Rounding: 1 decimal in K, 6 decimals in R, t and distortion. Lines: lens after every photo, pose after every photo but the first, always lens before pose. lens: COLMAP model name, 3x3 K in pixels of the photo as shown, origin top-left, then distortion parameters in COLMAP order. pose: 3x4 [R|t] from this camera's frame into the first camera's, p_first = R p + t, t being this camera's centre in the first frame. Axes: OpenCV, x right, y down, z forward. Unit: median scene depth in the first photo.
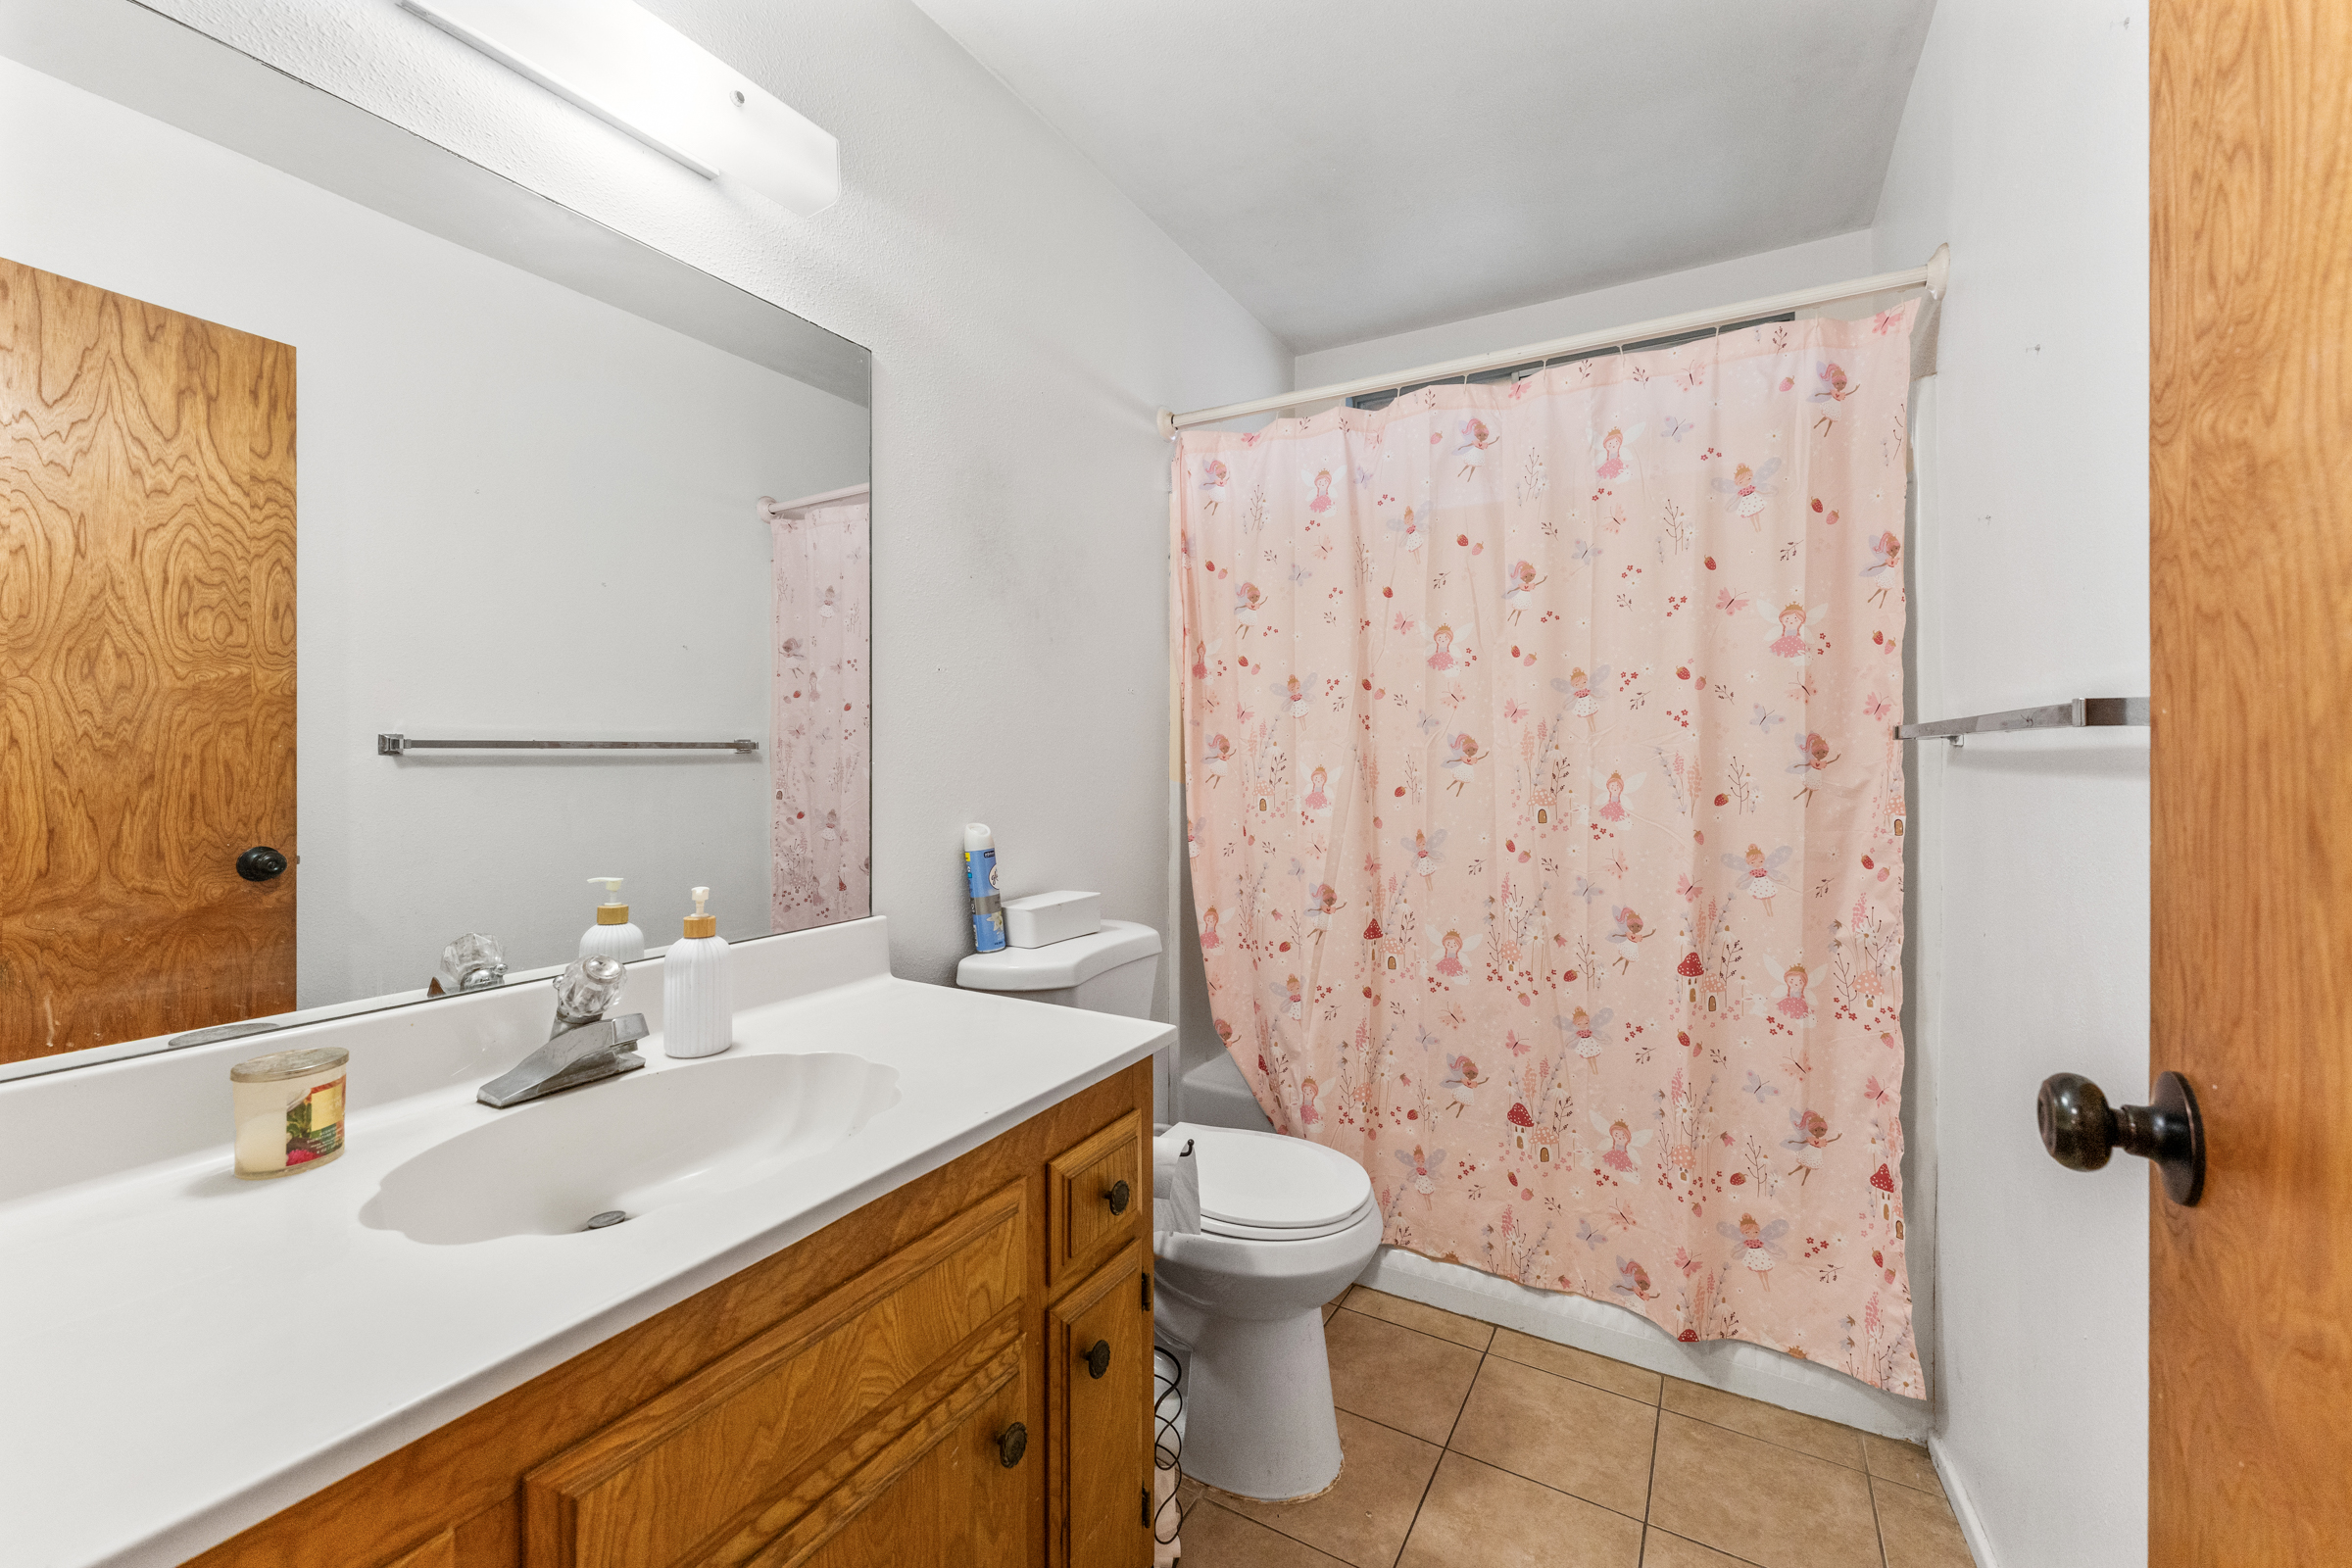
lens RADIAL K [[941.1, 0, 1149.3], [0, 941.1, 747.8], [0, 0, 1]] dist [-0.001595, -0.000032]
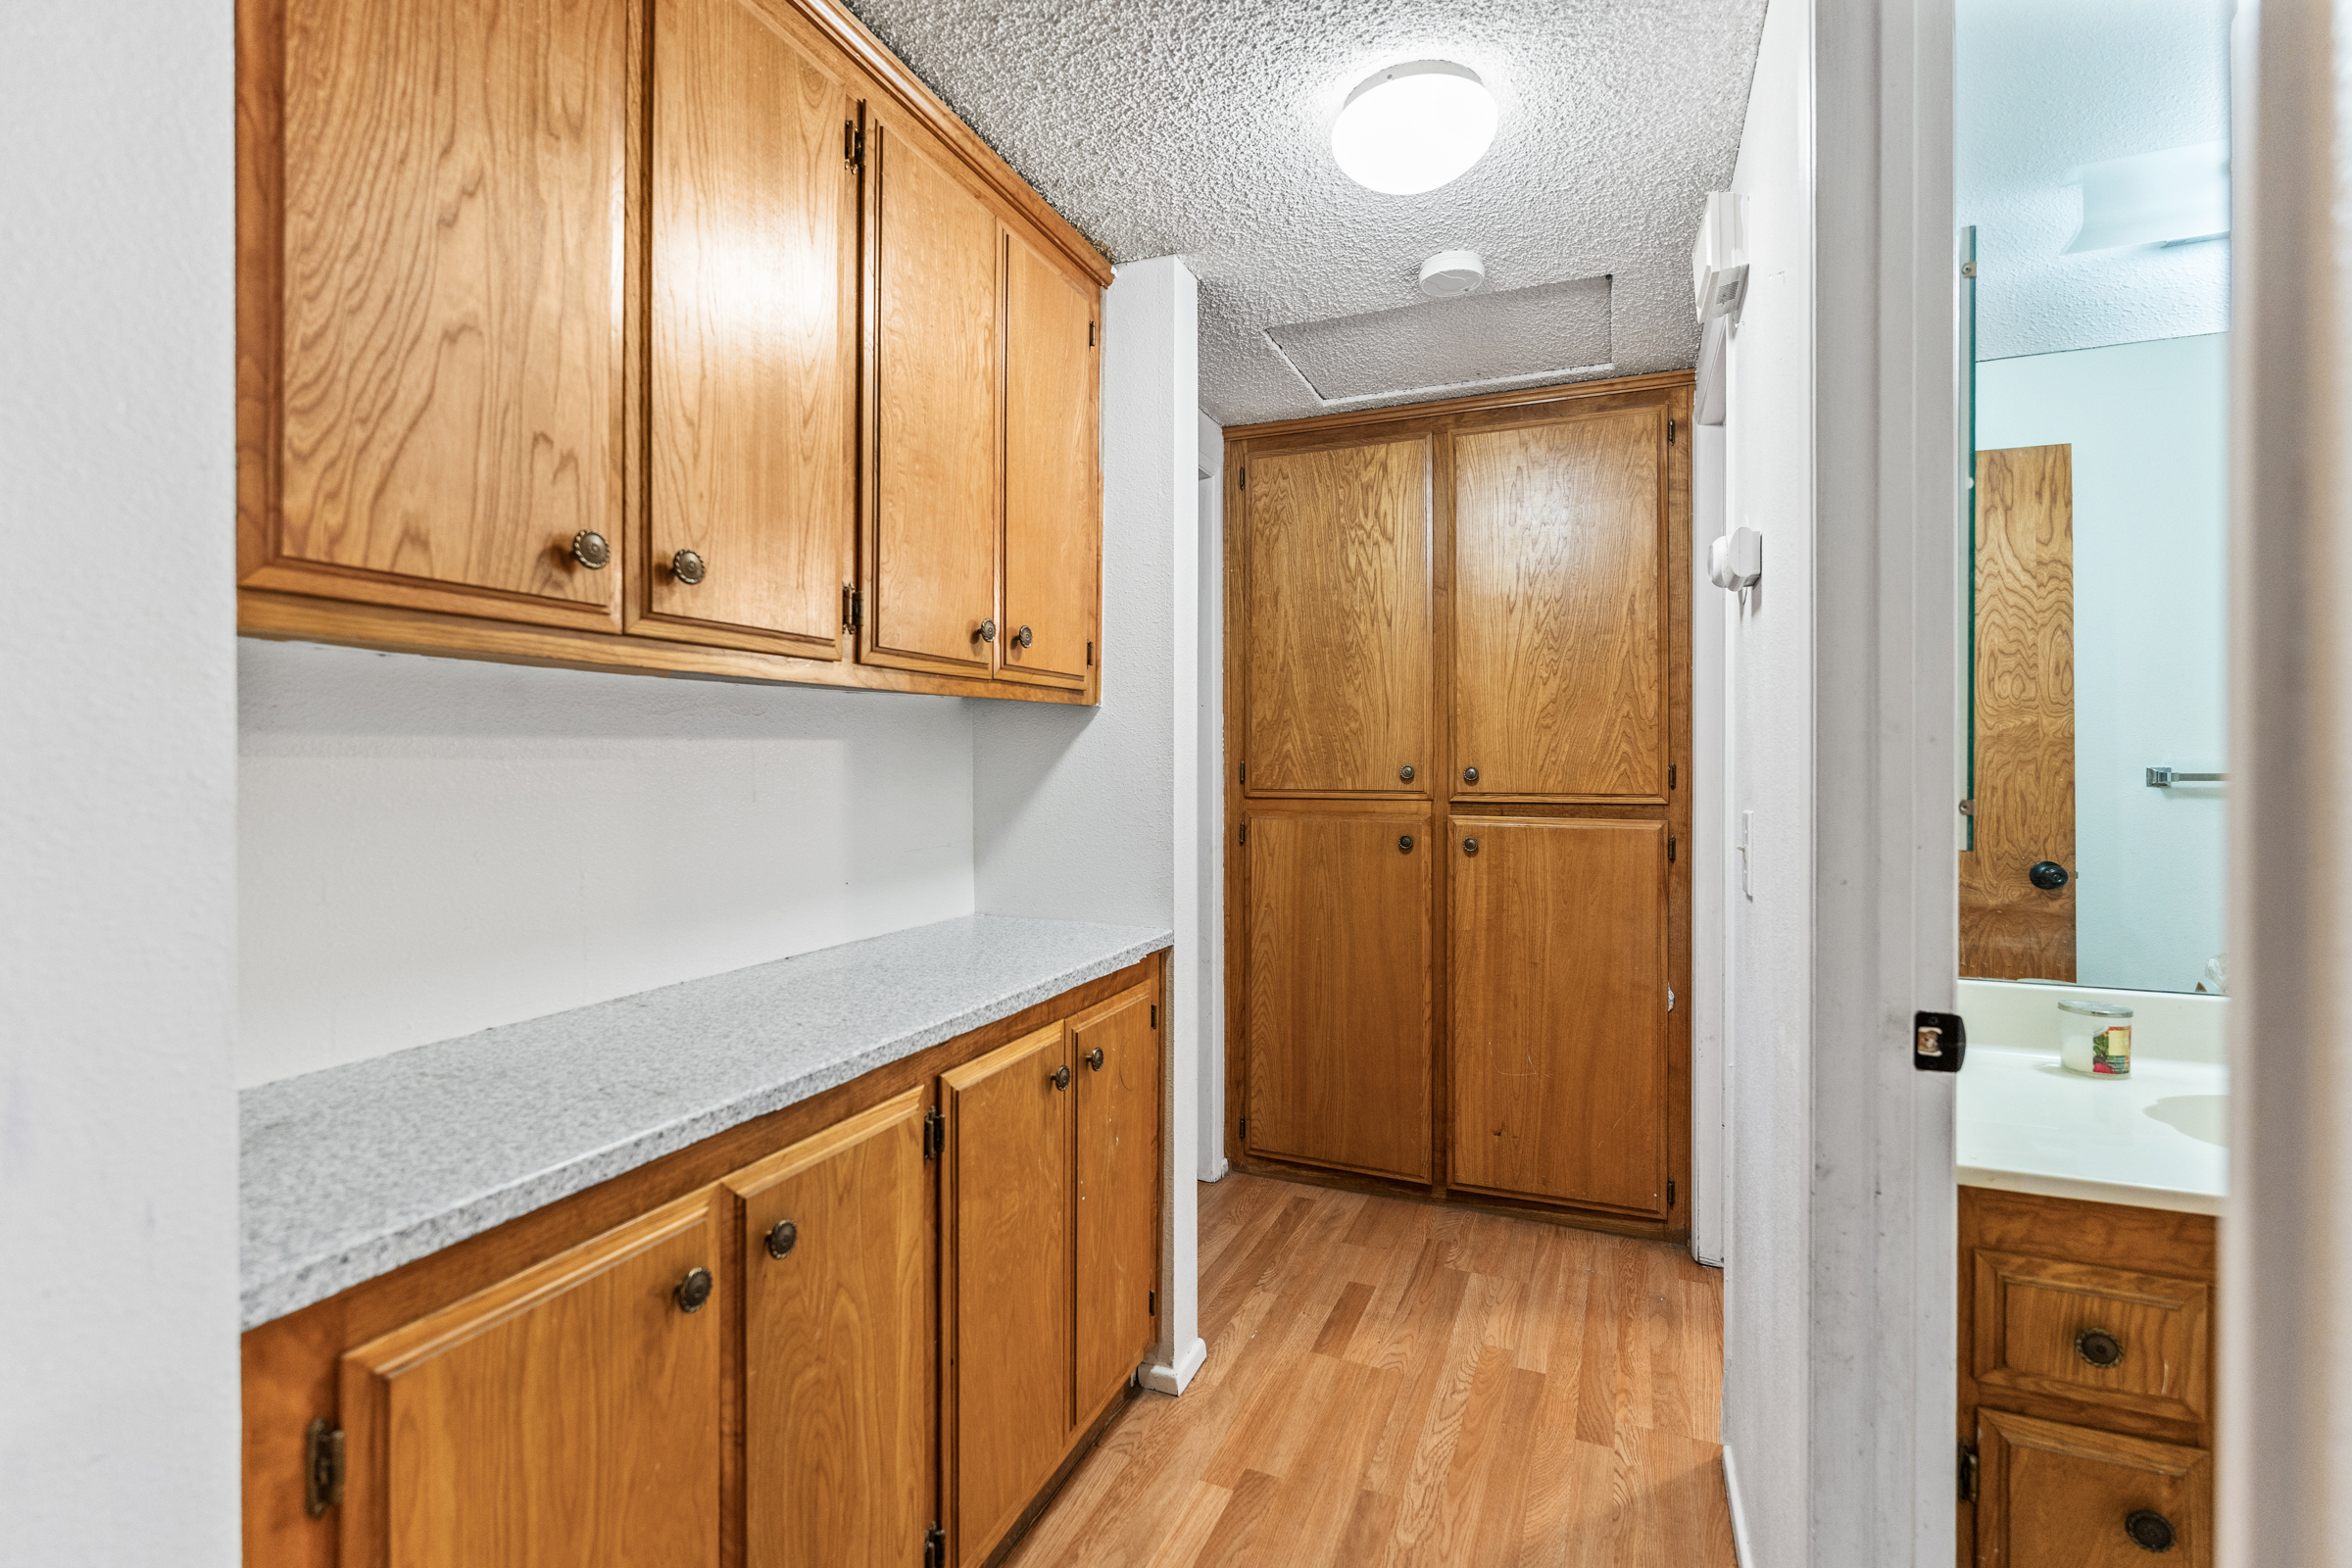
lens RADIAL K [[1070.2, 0, 1180.5], [0, 1070.2, 762.2], [0, 0, 1]] dist [-0.000301, -0.000009]
pose [[0.152416, -0.001205, -0.988316, 0.265203], [0.010235, 0.999948, 0.000359, -0.037031], [0.988263, -0.010170, 0.152420, -0.333820]]
